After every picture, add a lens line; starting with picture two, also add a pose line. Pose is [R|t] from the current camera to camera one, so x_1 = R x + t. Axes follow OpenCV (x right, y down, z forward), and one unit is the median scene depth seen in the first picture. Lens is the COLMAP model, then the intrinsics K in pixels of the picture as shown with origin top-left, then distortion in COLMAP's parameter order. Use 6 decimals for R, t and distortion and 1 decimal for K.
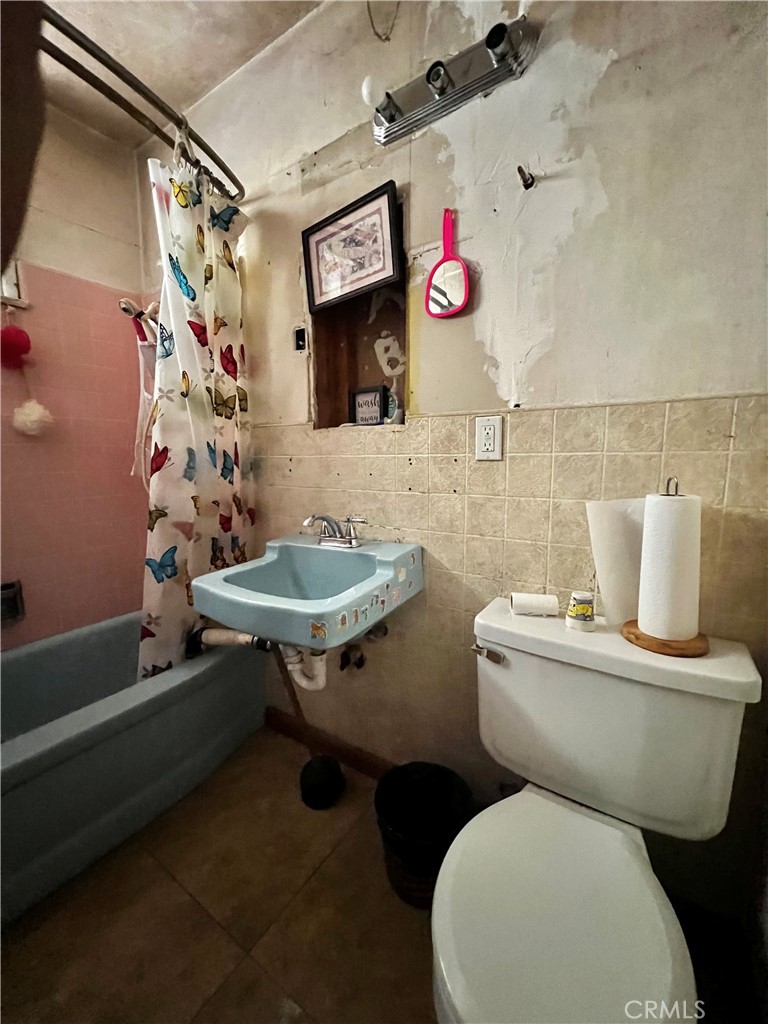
lens RADIAL K [[409.0, 0, 386.2], [0, 409.0, 510.9], [0, 0, 1]] dist [-0.004506, -0.000078]
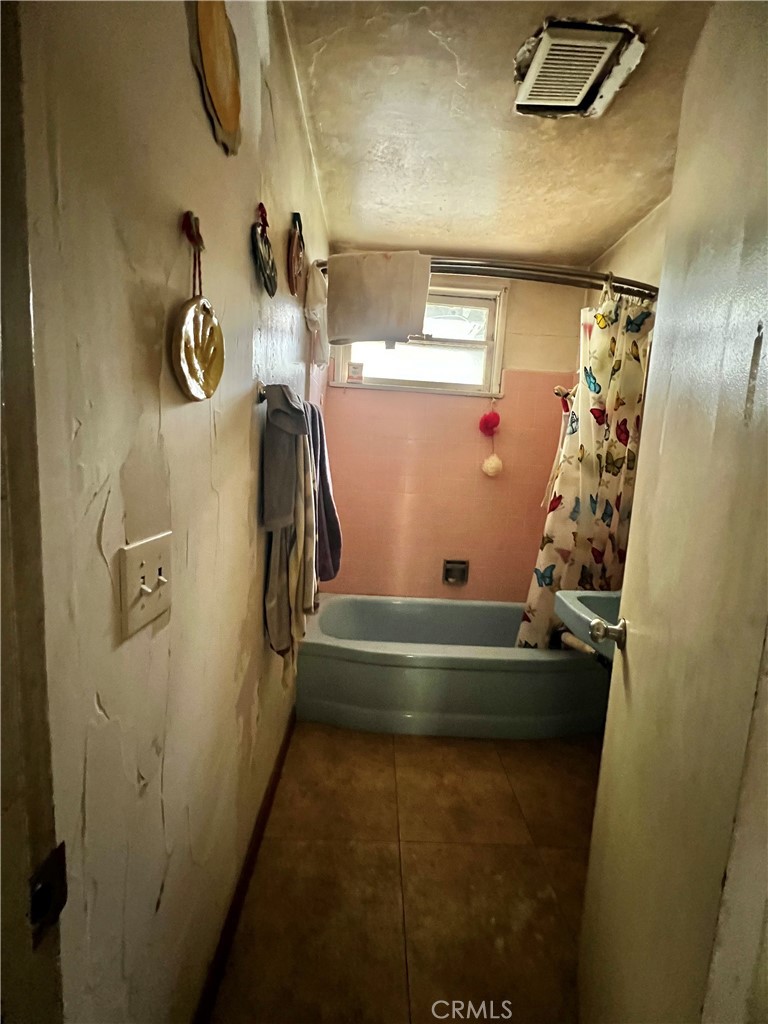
lens RADIAL K [[409.0, 0, 380.8], [0, 409.0, 509.3], [0, 0, 1]] dist [-0.004506, -0.000078]
pose [[0.555994, 0.140334, -0.819254, 0.272175], [-0.167975, 0.984278, 0.054604, -0.077061], [0.814036, 0.107255, 0.570825, -0.304976]]
